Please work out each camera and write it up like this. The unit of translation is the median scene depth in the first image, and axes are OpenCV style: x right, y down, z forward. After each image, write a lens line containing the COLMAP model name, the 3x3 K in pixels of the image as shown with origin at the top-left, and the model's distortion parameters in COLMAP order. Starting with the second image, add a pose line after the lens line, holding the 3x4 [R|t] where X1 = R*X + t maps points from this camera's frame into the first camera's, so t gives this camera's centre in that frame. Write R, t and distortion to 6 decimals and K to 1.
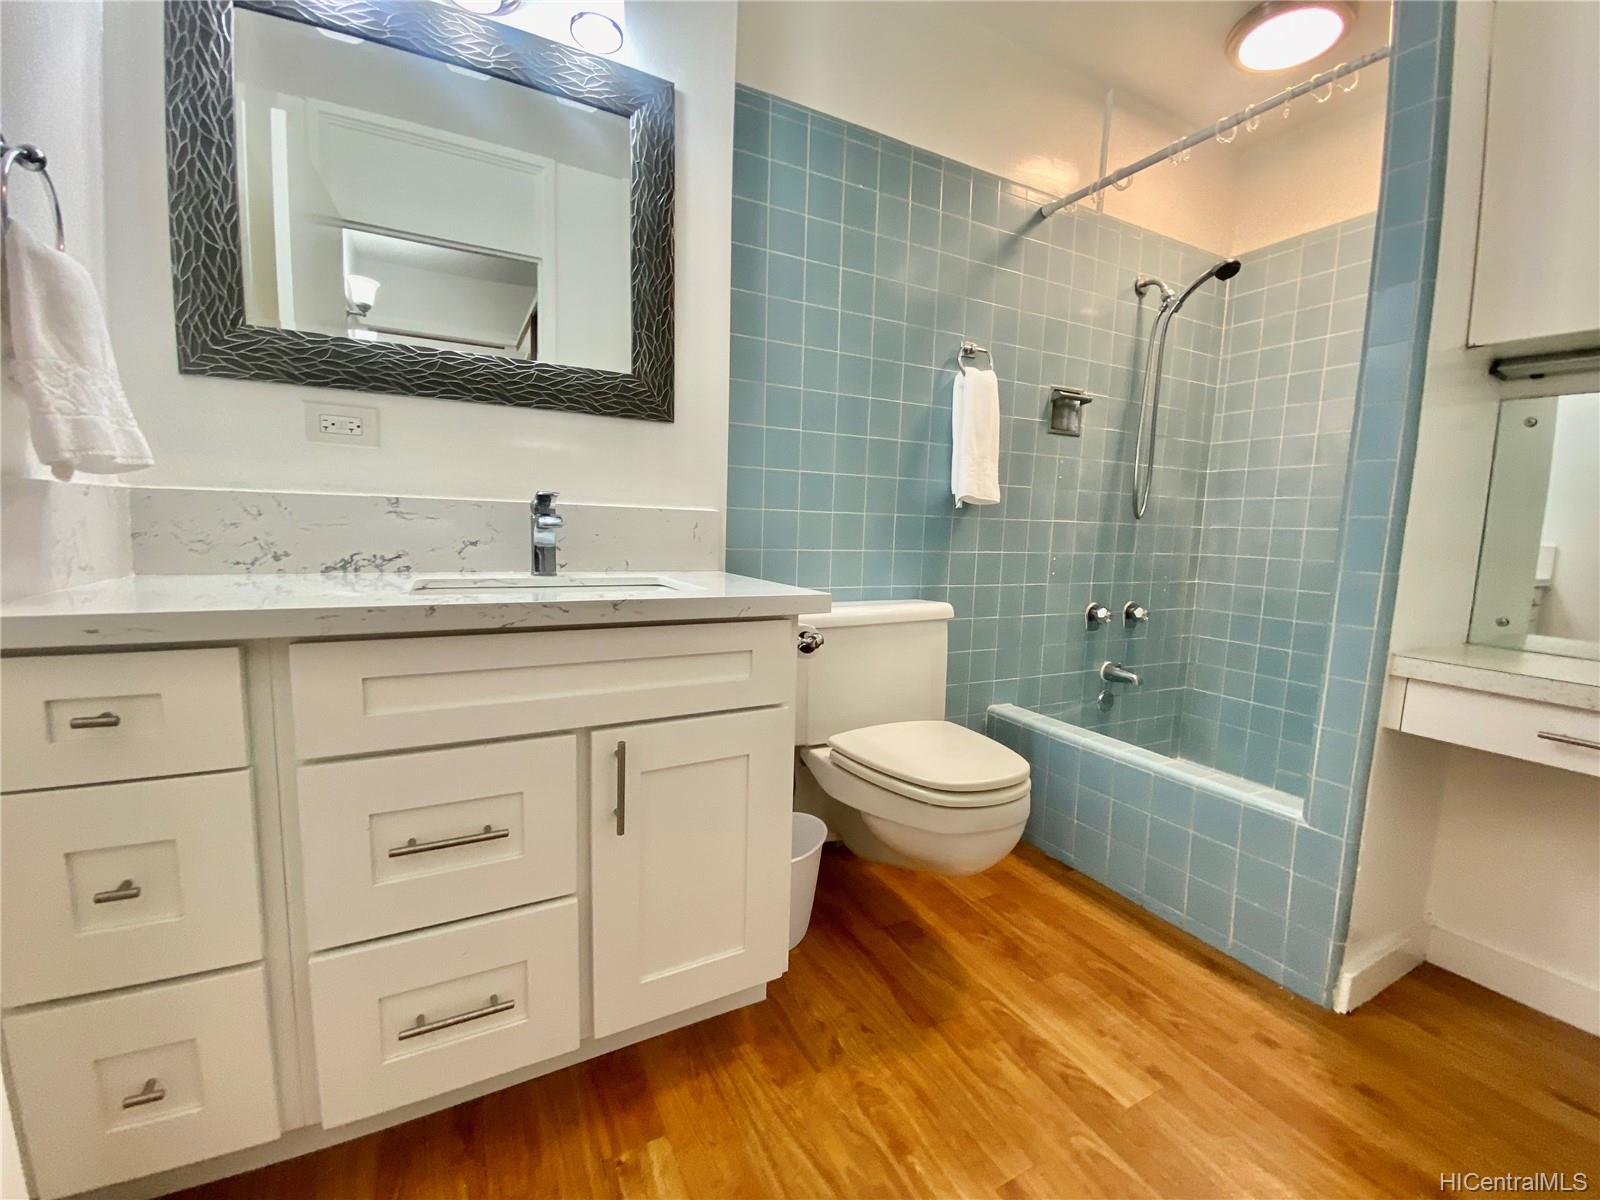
lens RADIAL K [[648.9, 0, 800.4], [0, 648.9, 596.5], [0, 0, 1]] dist [0.013780, -0.014689]
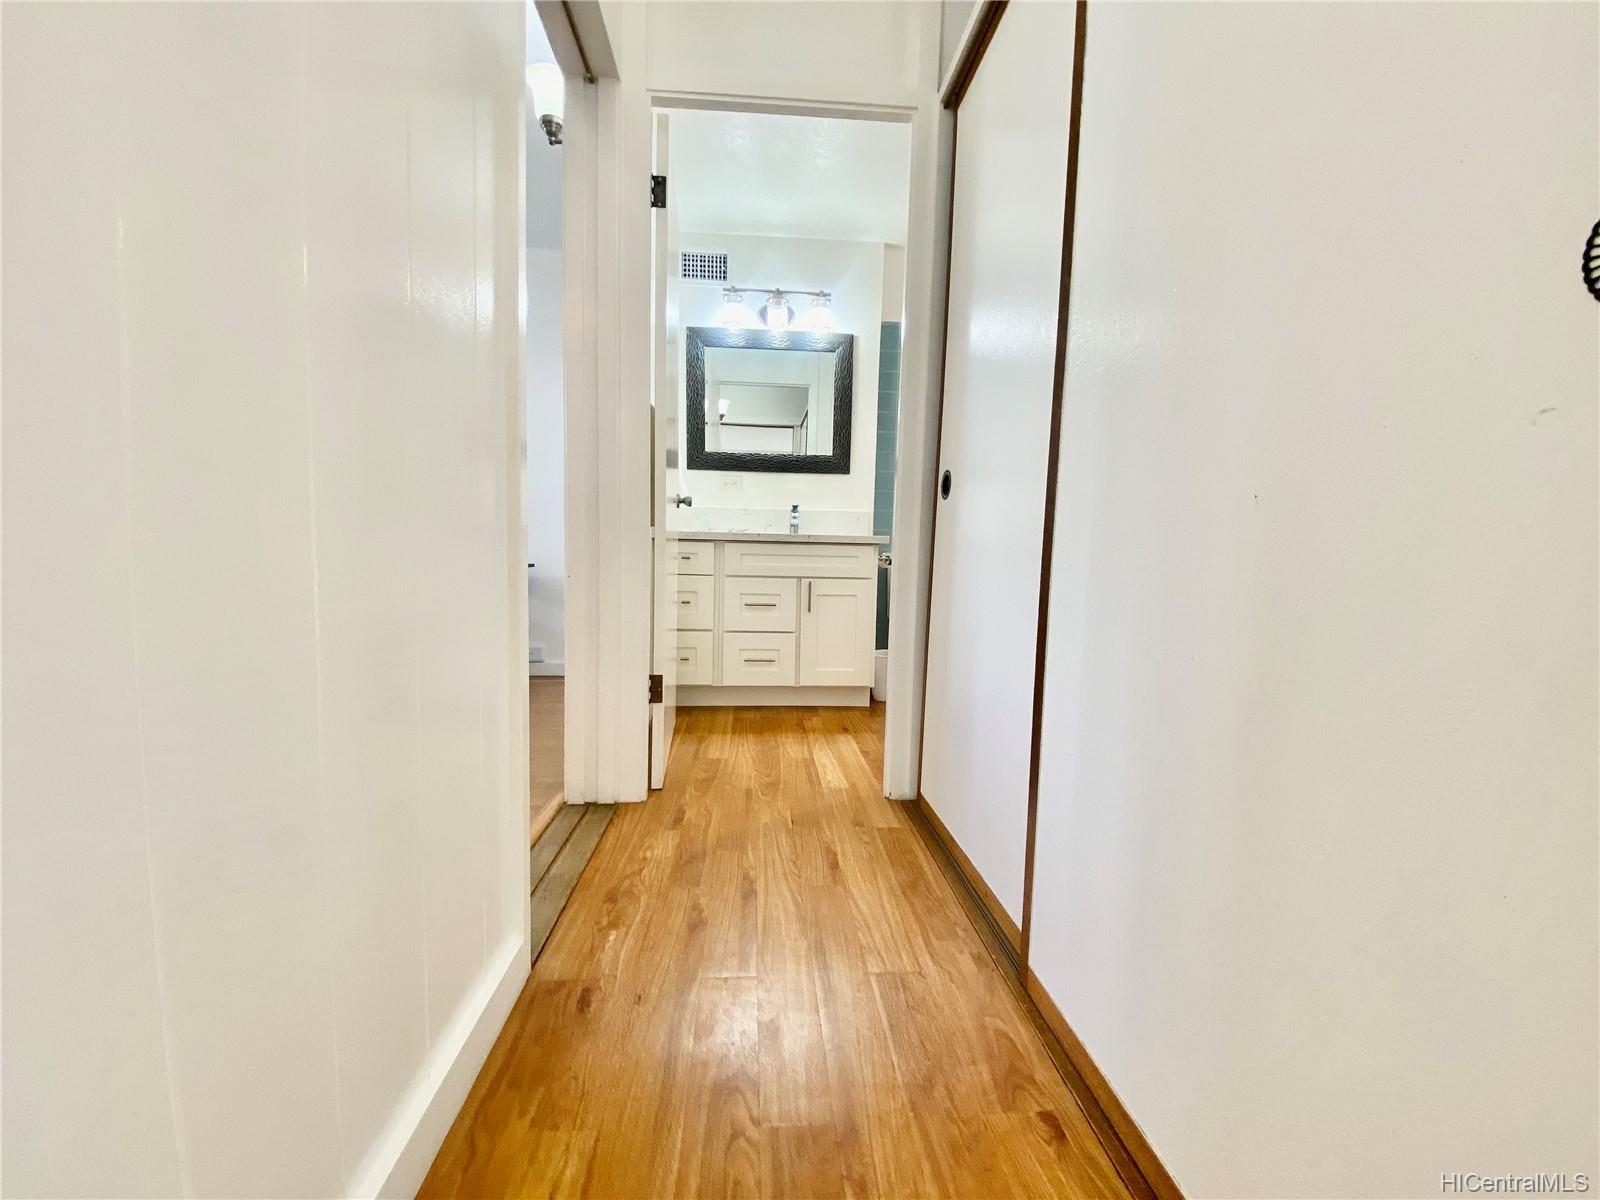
lens RADIAL K [[641.9, 0, 792.1], [0, 641.9, 606.1], [0, 0, 1]] dist [-0.000057, -0.000008]
pose [[0.909221, 0.028460, -0.415340, 0.691560], [-0.042579, 0.998786, -0.024769, 0.317775], [0.414131, 0.040205, 0.909329, -1.361644]]
